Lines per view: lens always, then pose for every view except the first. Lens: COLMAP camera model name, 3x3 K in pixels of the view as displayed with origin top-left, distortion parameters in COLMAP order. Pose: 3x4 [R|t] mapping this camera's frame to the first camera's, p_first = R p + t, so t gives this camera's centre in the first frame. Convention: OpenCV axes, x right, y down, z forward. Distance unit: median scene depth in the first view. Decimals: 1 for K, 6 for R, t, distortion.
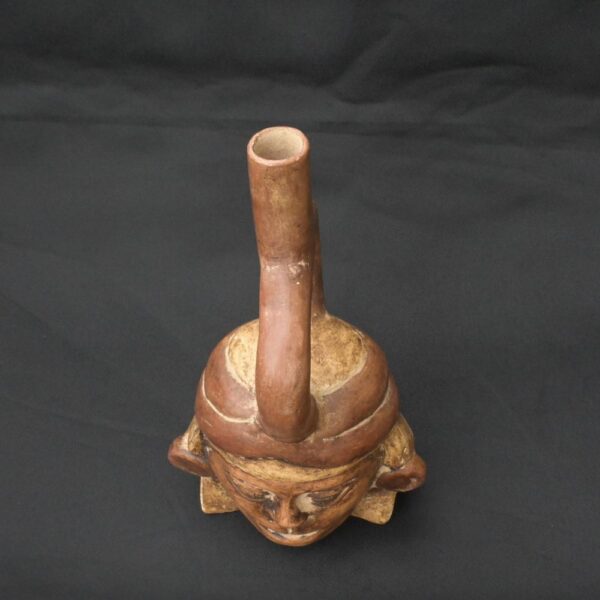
lens RADIAL K [[770.3, 0, 300.0], [0, 770.3, 300.0], [0, 0, 1]] dist [0.007321, -0.027725]
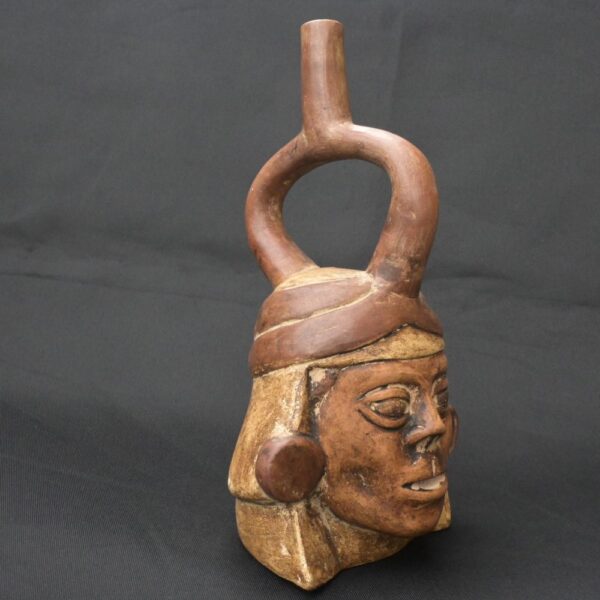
lens RADIAL K [[770.3, 0, 300.0], [0, 770.3, 300.0], [0, 0, 1]] dist [0.007321, -0.027725]
pose [[0.633482, -0.015668, 0.773599, -0.847666], [0.607409, 0.629424, -0.484645, 0.561386], [-0.479328, 0.776904, 0.408245, 0.639805]]
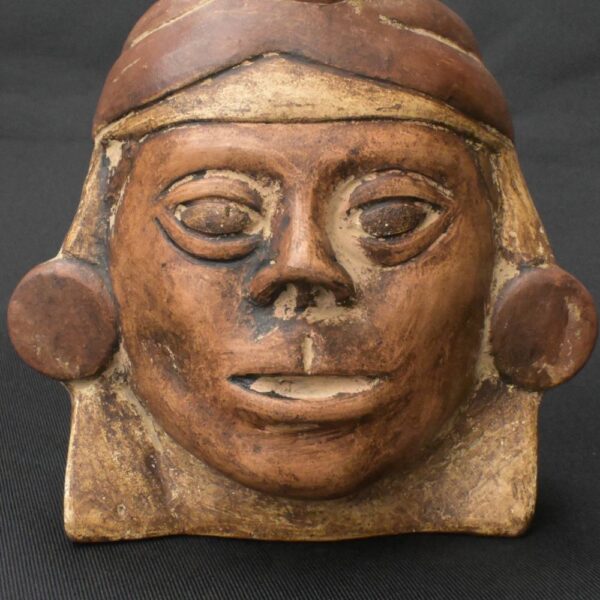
lens RADIAL K [[1210.7, 0, 300.0], [0, 1210.7, 300.0], [0, 0, 1]] dist [0.015766, -0.224336]
pose [[0.993386, 0.017239, 0.113518, -0.099673], [0.073553, 0.663631, -0.744435, 0.833713], [-0.088168, 0.747861, 0.657974, 0.621801]]
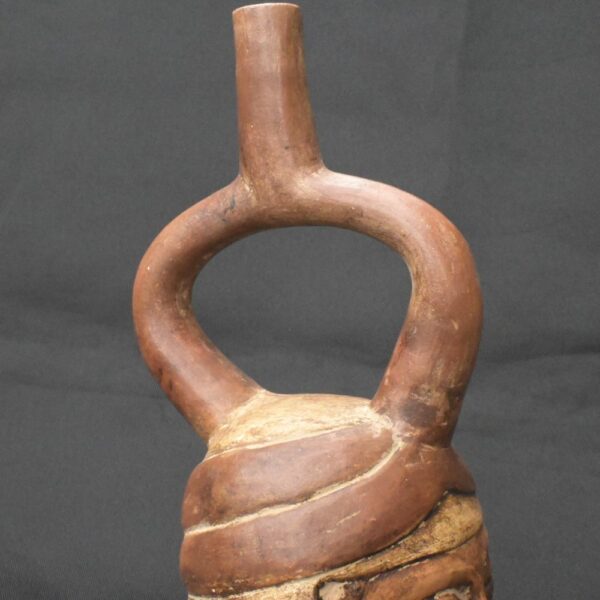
lens RADIAL K [[1210.7, 0, 300.0], [0, 1210.7, 300.0], [0, 0, 1]] dist [0.015766, -0.224336]
pose [[0.376618, -0.062166, 0.924280, -0.953915], [0.754749, 0.599112, -0.267244, 0.279530], [-0.537134, 0.798248, 0.272556, 0.666427]]
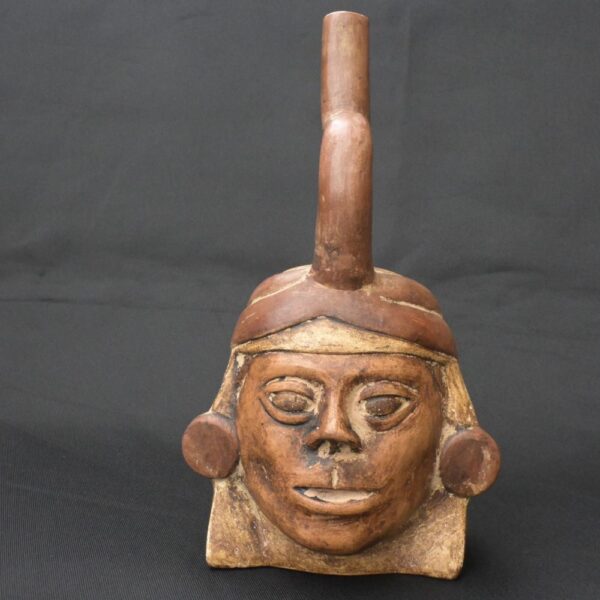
lens RADIAL K [[770.3, 0, 300.0], [0, 770.3, 300.0], [0, 0, 1]] dist [0.007321, -0.027725]
pose [[0.998553, 0.053727, 0.002124, -0.065054], [-0.030680, 0.601754, -0.798092, 0.888918], [-0.044158, 0.796872, 0.602532, 0.445246]]
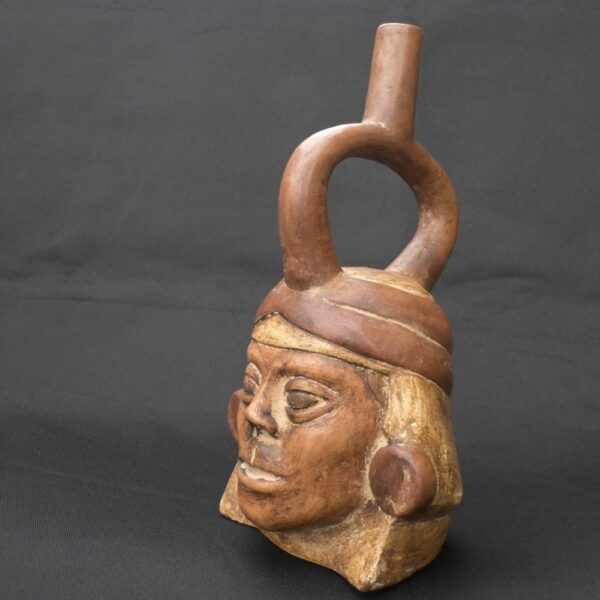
lens RADIAL K [[770.3, 0, 300.0], [0, 770.3, 300.0], [0, 0, 1]] dist [0.007321, -0.027725]
pose [[0.691923, 0.130037, -0.710164, 0.669972], [-0.642338, 0.559959, -0.523306, 0.682103], [0.329613, 0.818252, 0.470976, 0.526001]]
